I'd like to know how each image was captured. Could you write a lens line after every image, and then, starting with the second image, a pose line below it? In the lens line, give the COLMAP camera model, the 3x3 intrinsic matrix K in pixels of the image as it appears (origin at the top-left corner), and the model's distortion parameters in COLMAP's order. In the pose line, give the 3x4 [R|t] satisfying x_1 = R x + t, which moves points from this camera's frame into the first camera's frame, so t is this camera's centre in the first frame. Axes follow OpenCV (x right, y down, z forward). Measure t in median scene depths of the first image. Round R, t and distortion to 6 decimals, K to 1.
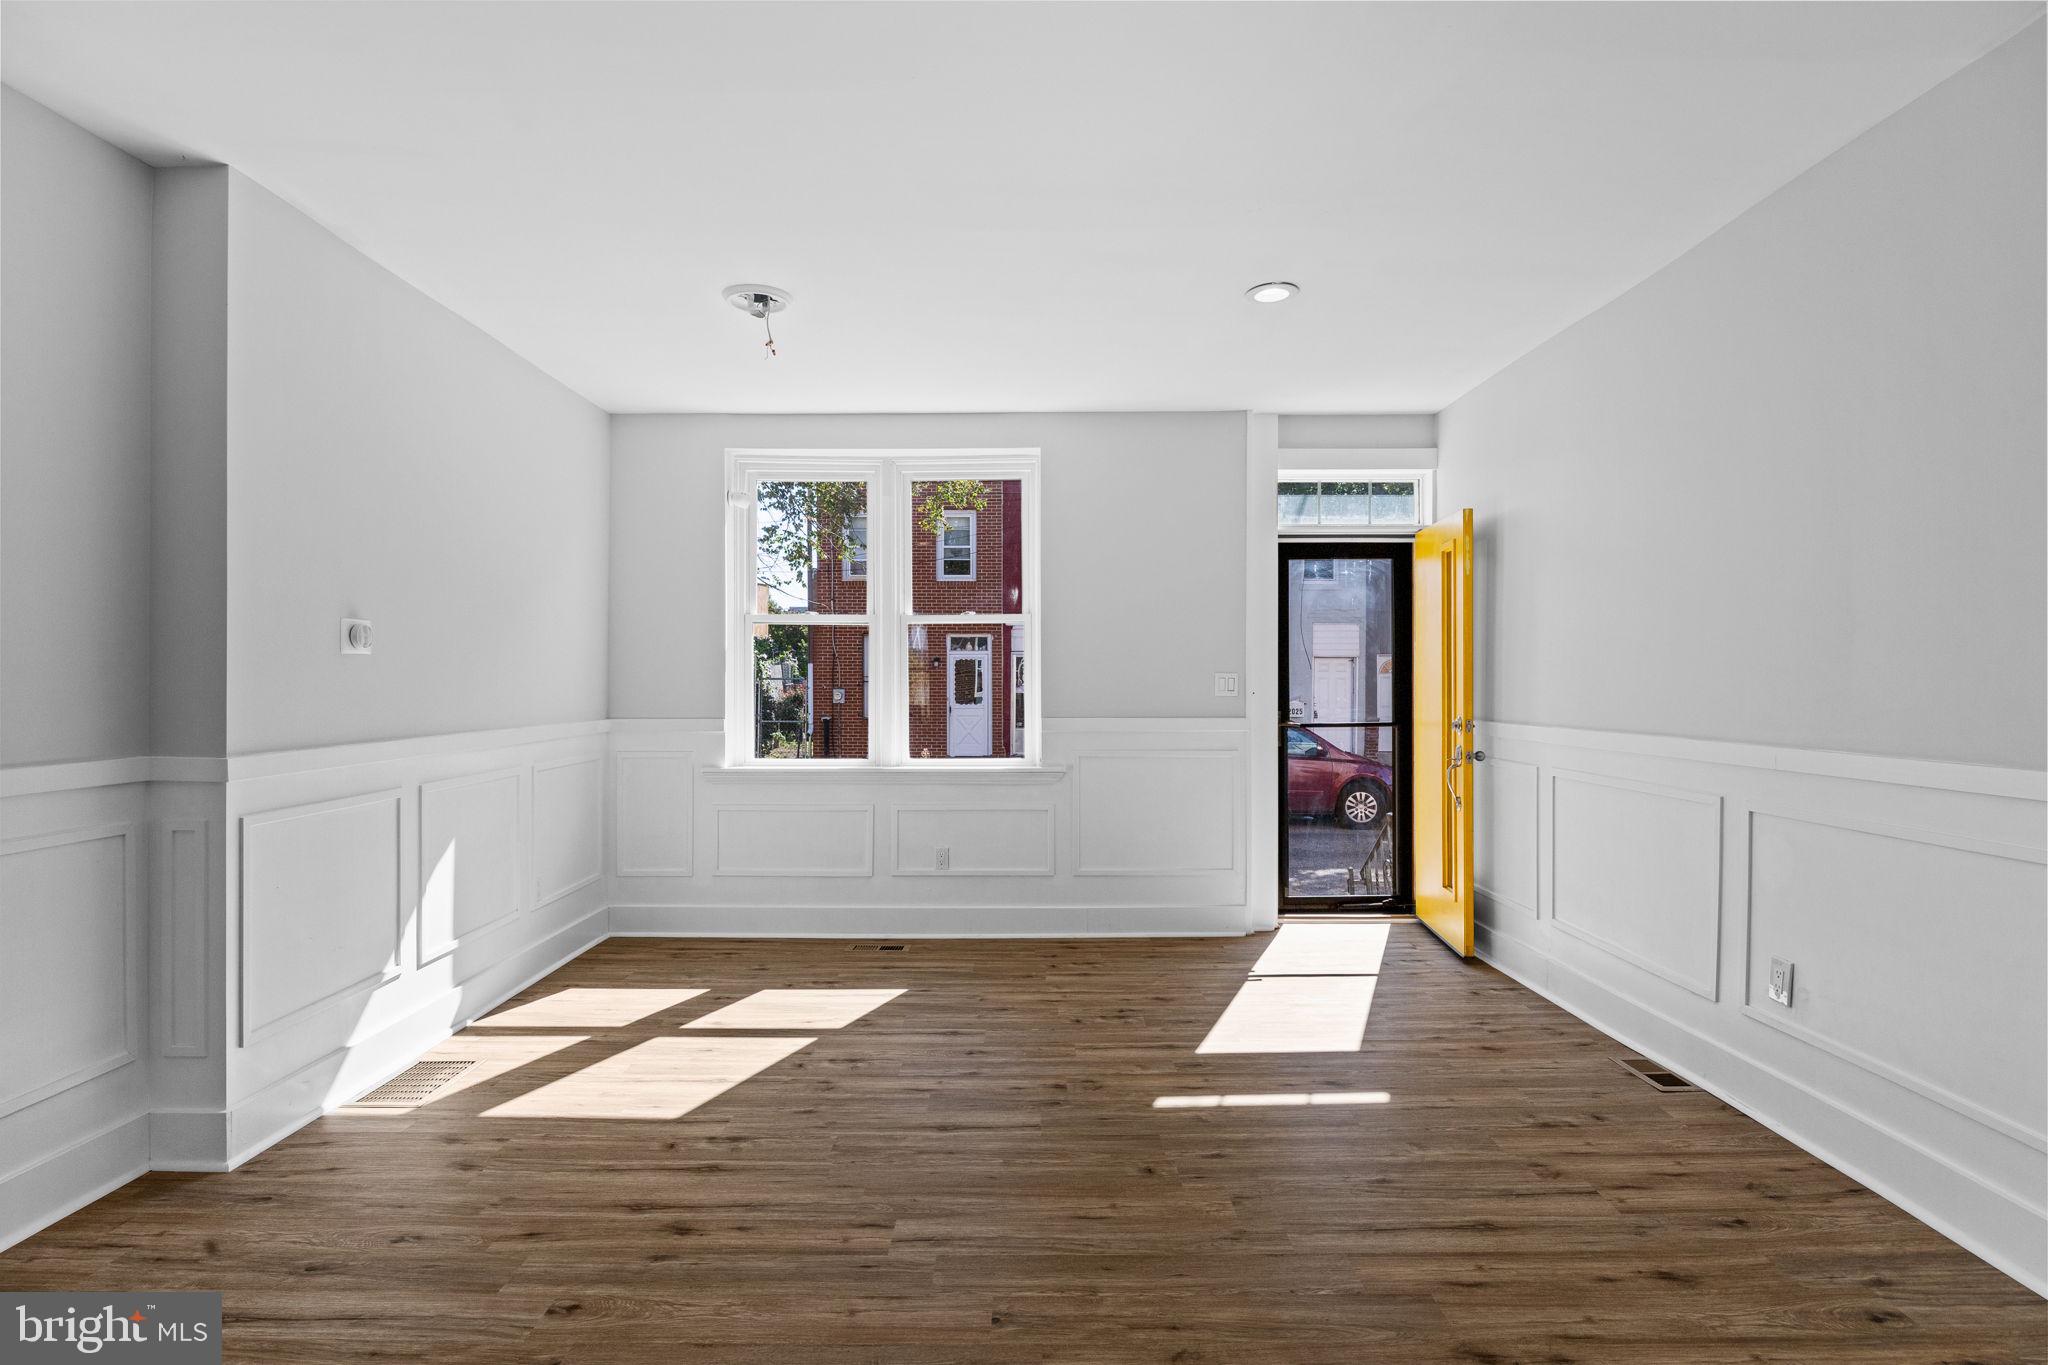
lens RADIAL K [[1020.1, 0, 1016.4], [0, 1020.1, 676.2], [0, 0, 1]] dist [-0.009567, 0.000864]
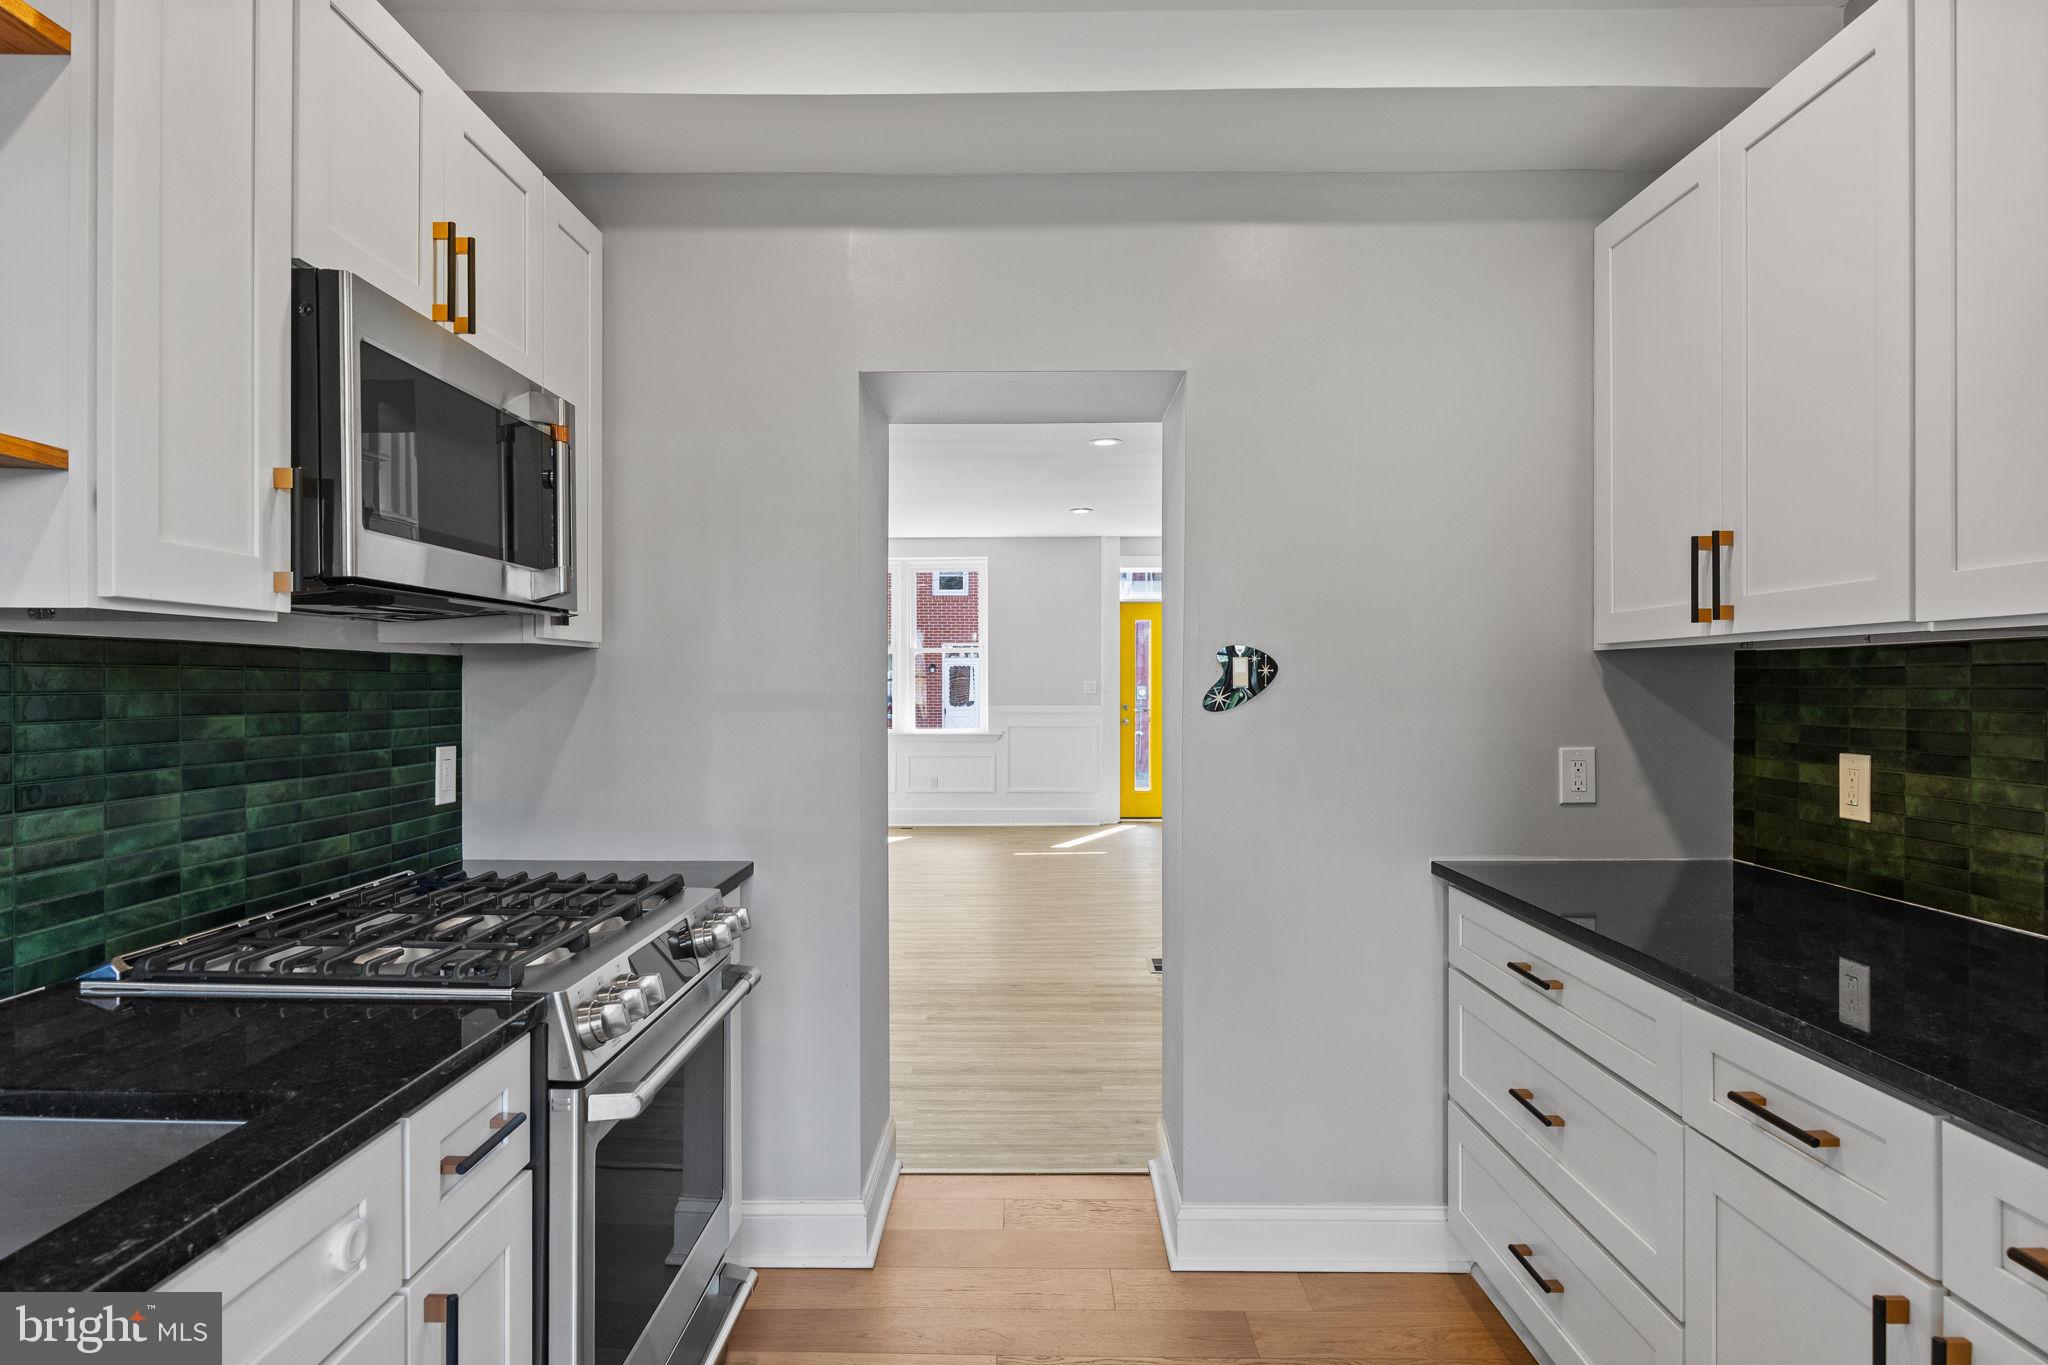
lens RADIAL K [[1197.7, 0, 1029.5], [0, 1197.7, 684.5], [0, 0, 1]] dist [0.052248, 0.001219]
pose [[0.999970, -0.007700, 0.000837, 0.115902], [0.007696, 0.999963, 0.003756, -0.004759], [-0.000866, -0.003749, 0.999993, -1.383169]]
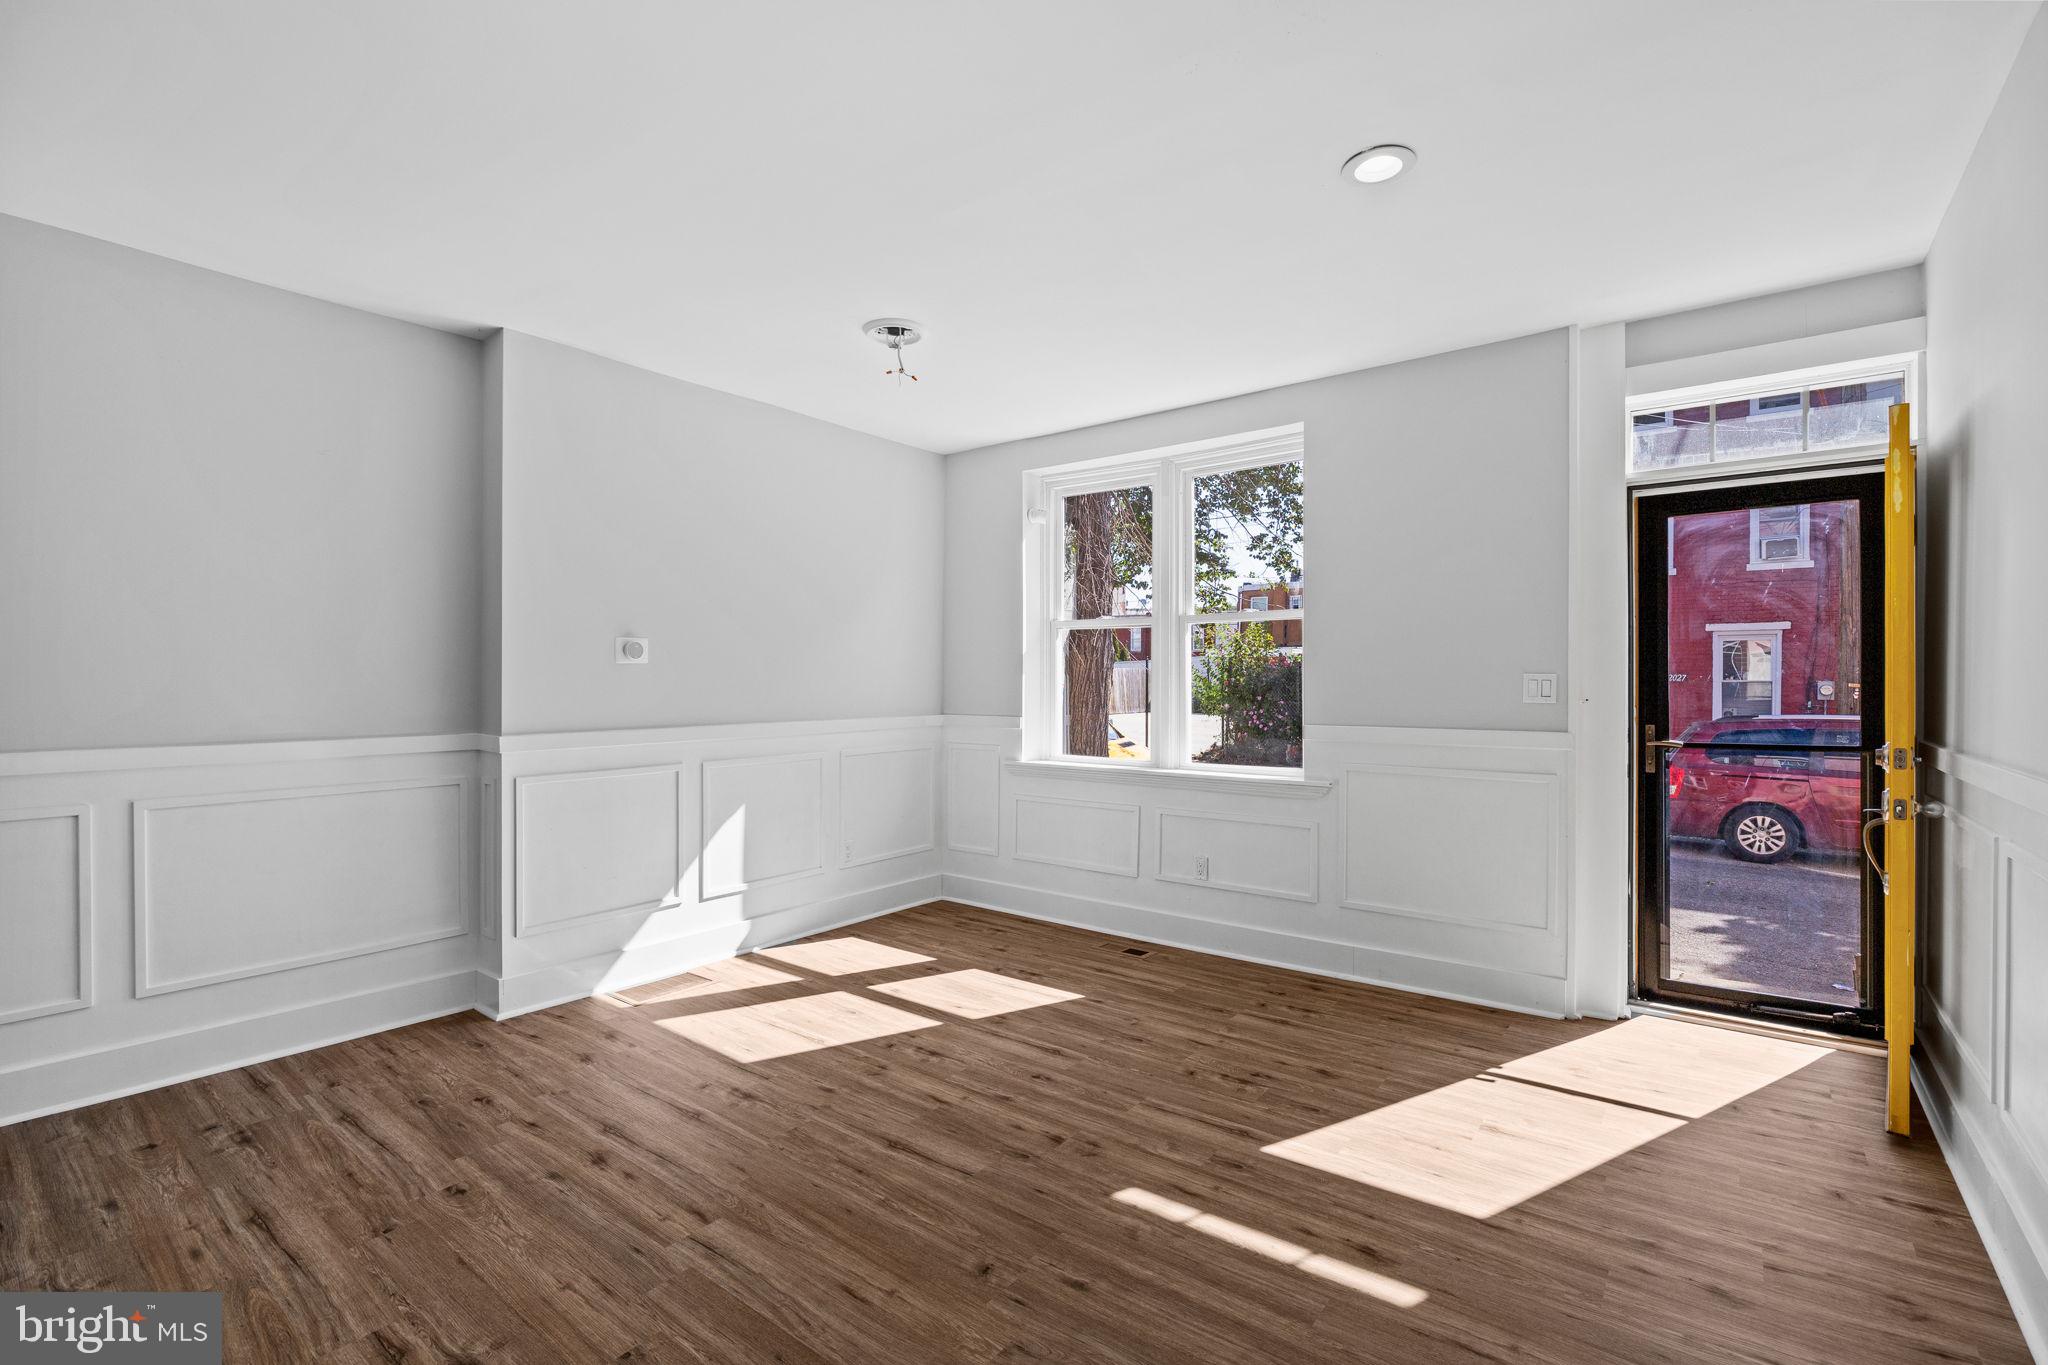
lens RADIAL K [[912.5, 0, 1031.3], [0, 912.5, 679.1], [0, 0, 1]] dist [-0.012762, 0.001206]
pose [[0.794646, 0.000060, -0.607074, 0.386216], [0.002582, 0.999991, 0.003478, -0.002698], [0.607068, -0.004331, 0.794638, 0.269007]]
